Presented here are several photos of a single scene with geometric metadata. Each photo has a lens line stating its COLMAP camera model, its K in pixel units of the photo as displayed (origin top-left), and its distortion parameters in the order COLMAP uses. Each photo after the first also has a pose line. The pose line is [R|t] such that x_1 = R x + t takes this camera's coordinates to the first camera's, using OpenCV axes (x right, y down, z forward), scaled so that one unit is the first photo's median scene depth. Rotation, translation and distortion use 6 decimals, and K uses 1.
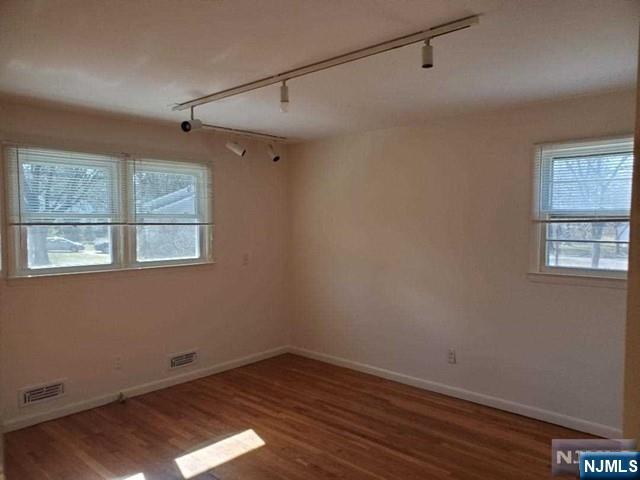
lens RADIAL K [[493.4, 0, 320.2], [0, 493.4, 241.9], [0, 0, 1]] dist [0.015297, 0.019899]
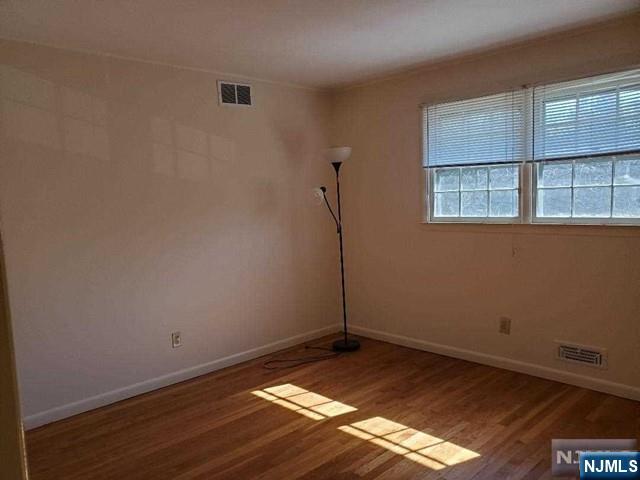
lens RADIAL K [[493.4, 0, 320.2], [0, 493.4, 239.4], [0, 0, 1]] dist [0.015297, 0.019899]
pose [[-0.040881, 0.095036, -0.994634, 0.445437], [-0.012708, 0.995336, 0.095626, 0.003106], [0.999083, 0.016549, -0.039483, 0.639443]]
